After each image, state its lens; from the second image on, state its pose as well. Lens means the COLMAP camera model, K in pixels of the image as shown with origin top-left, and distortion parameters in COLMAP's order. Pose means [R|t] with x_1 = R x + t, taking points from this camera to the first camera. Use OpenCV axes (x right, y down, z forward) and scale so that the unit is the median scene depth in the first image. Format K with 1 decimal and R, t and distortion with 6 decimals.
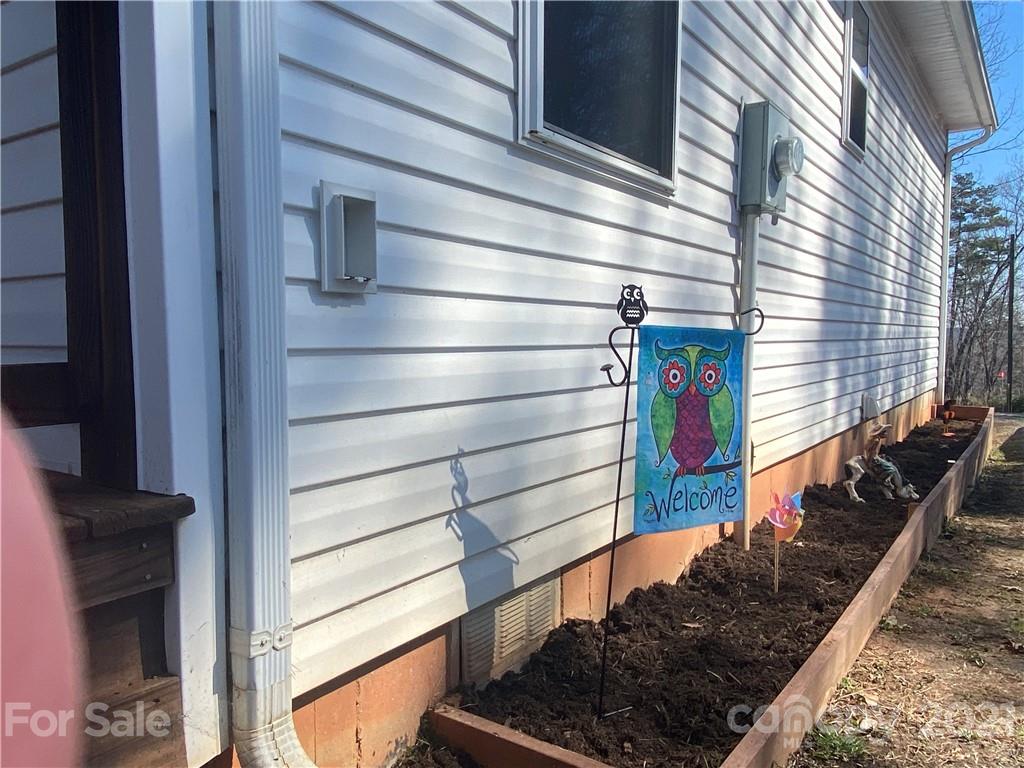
lens RADIAL K [[740.4, 0, 512.0], [0, 740.4, 384.0], [0, 0, 1]] dist [0.060243, -0.001720]
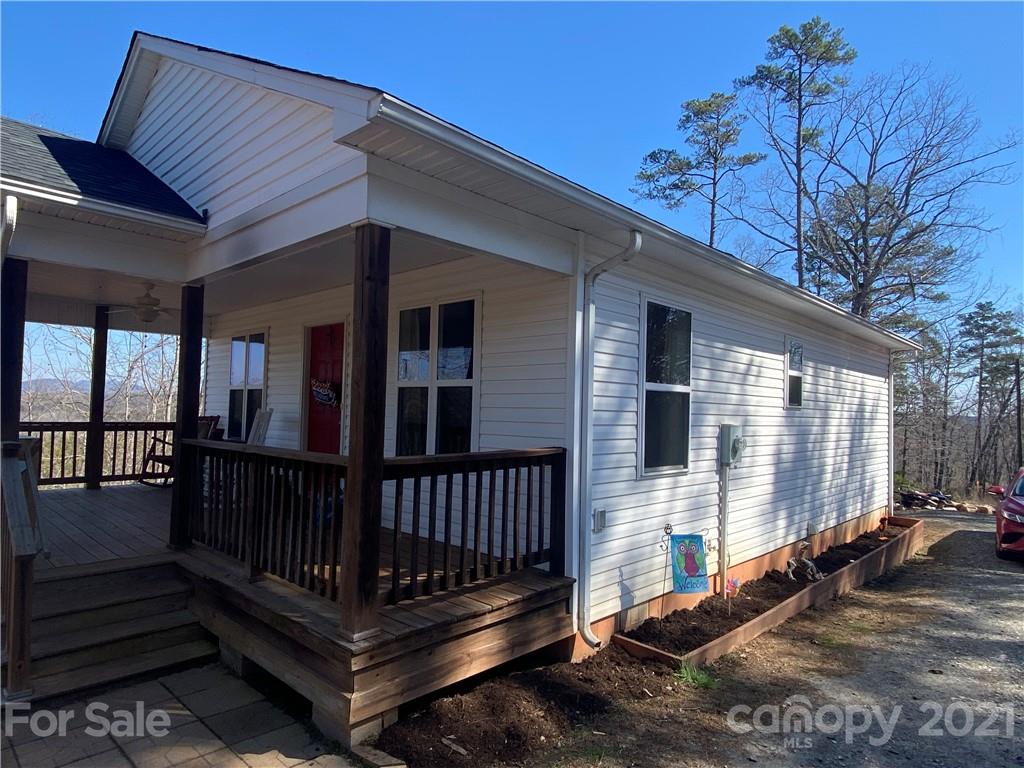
lens RADIAL K [[563.7, 0, 512.0], [0, 563.7, 384.0], [0, 0, 1]] dist [0.015695, -0.001234]
pose [[0.983677, 0.016531, -0.179182, -0.094563], [-0.036566, 0.993359, -0.109095, -0.401402], [0.176188, 0.113866, 0.977749, -1.639183]]
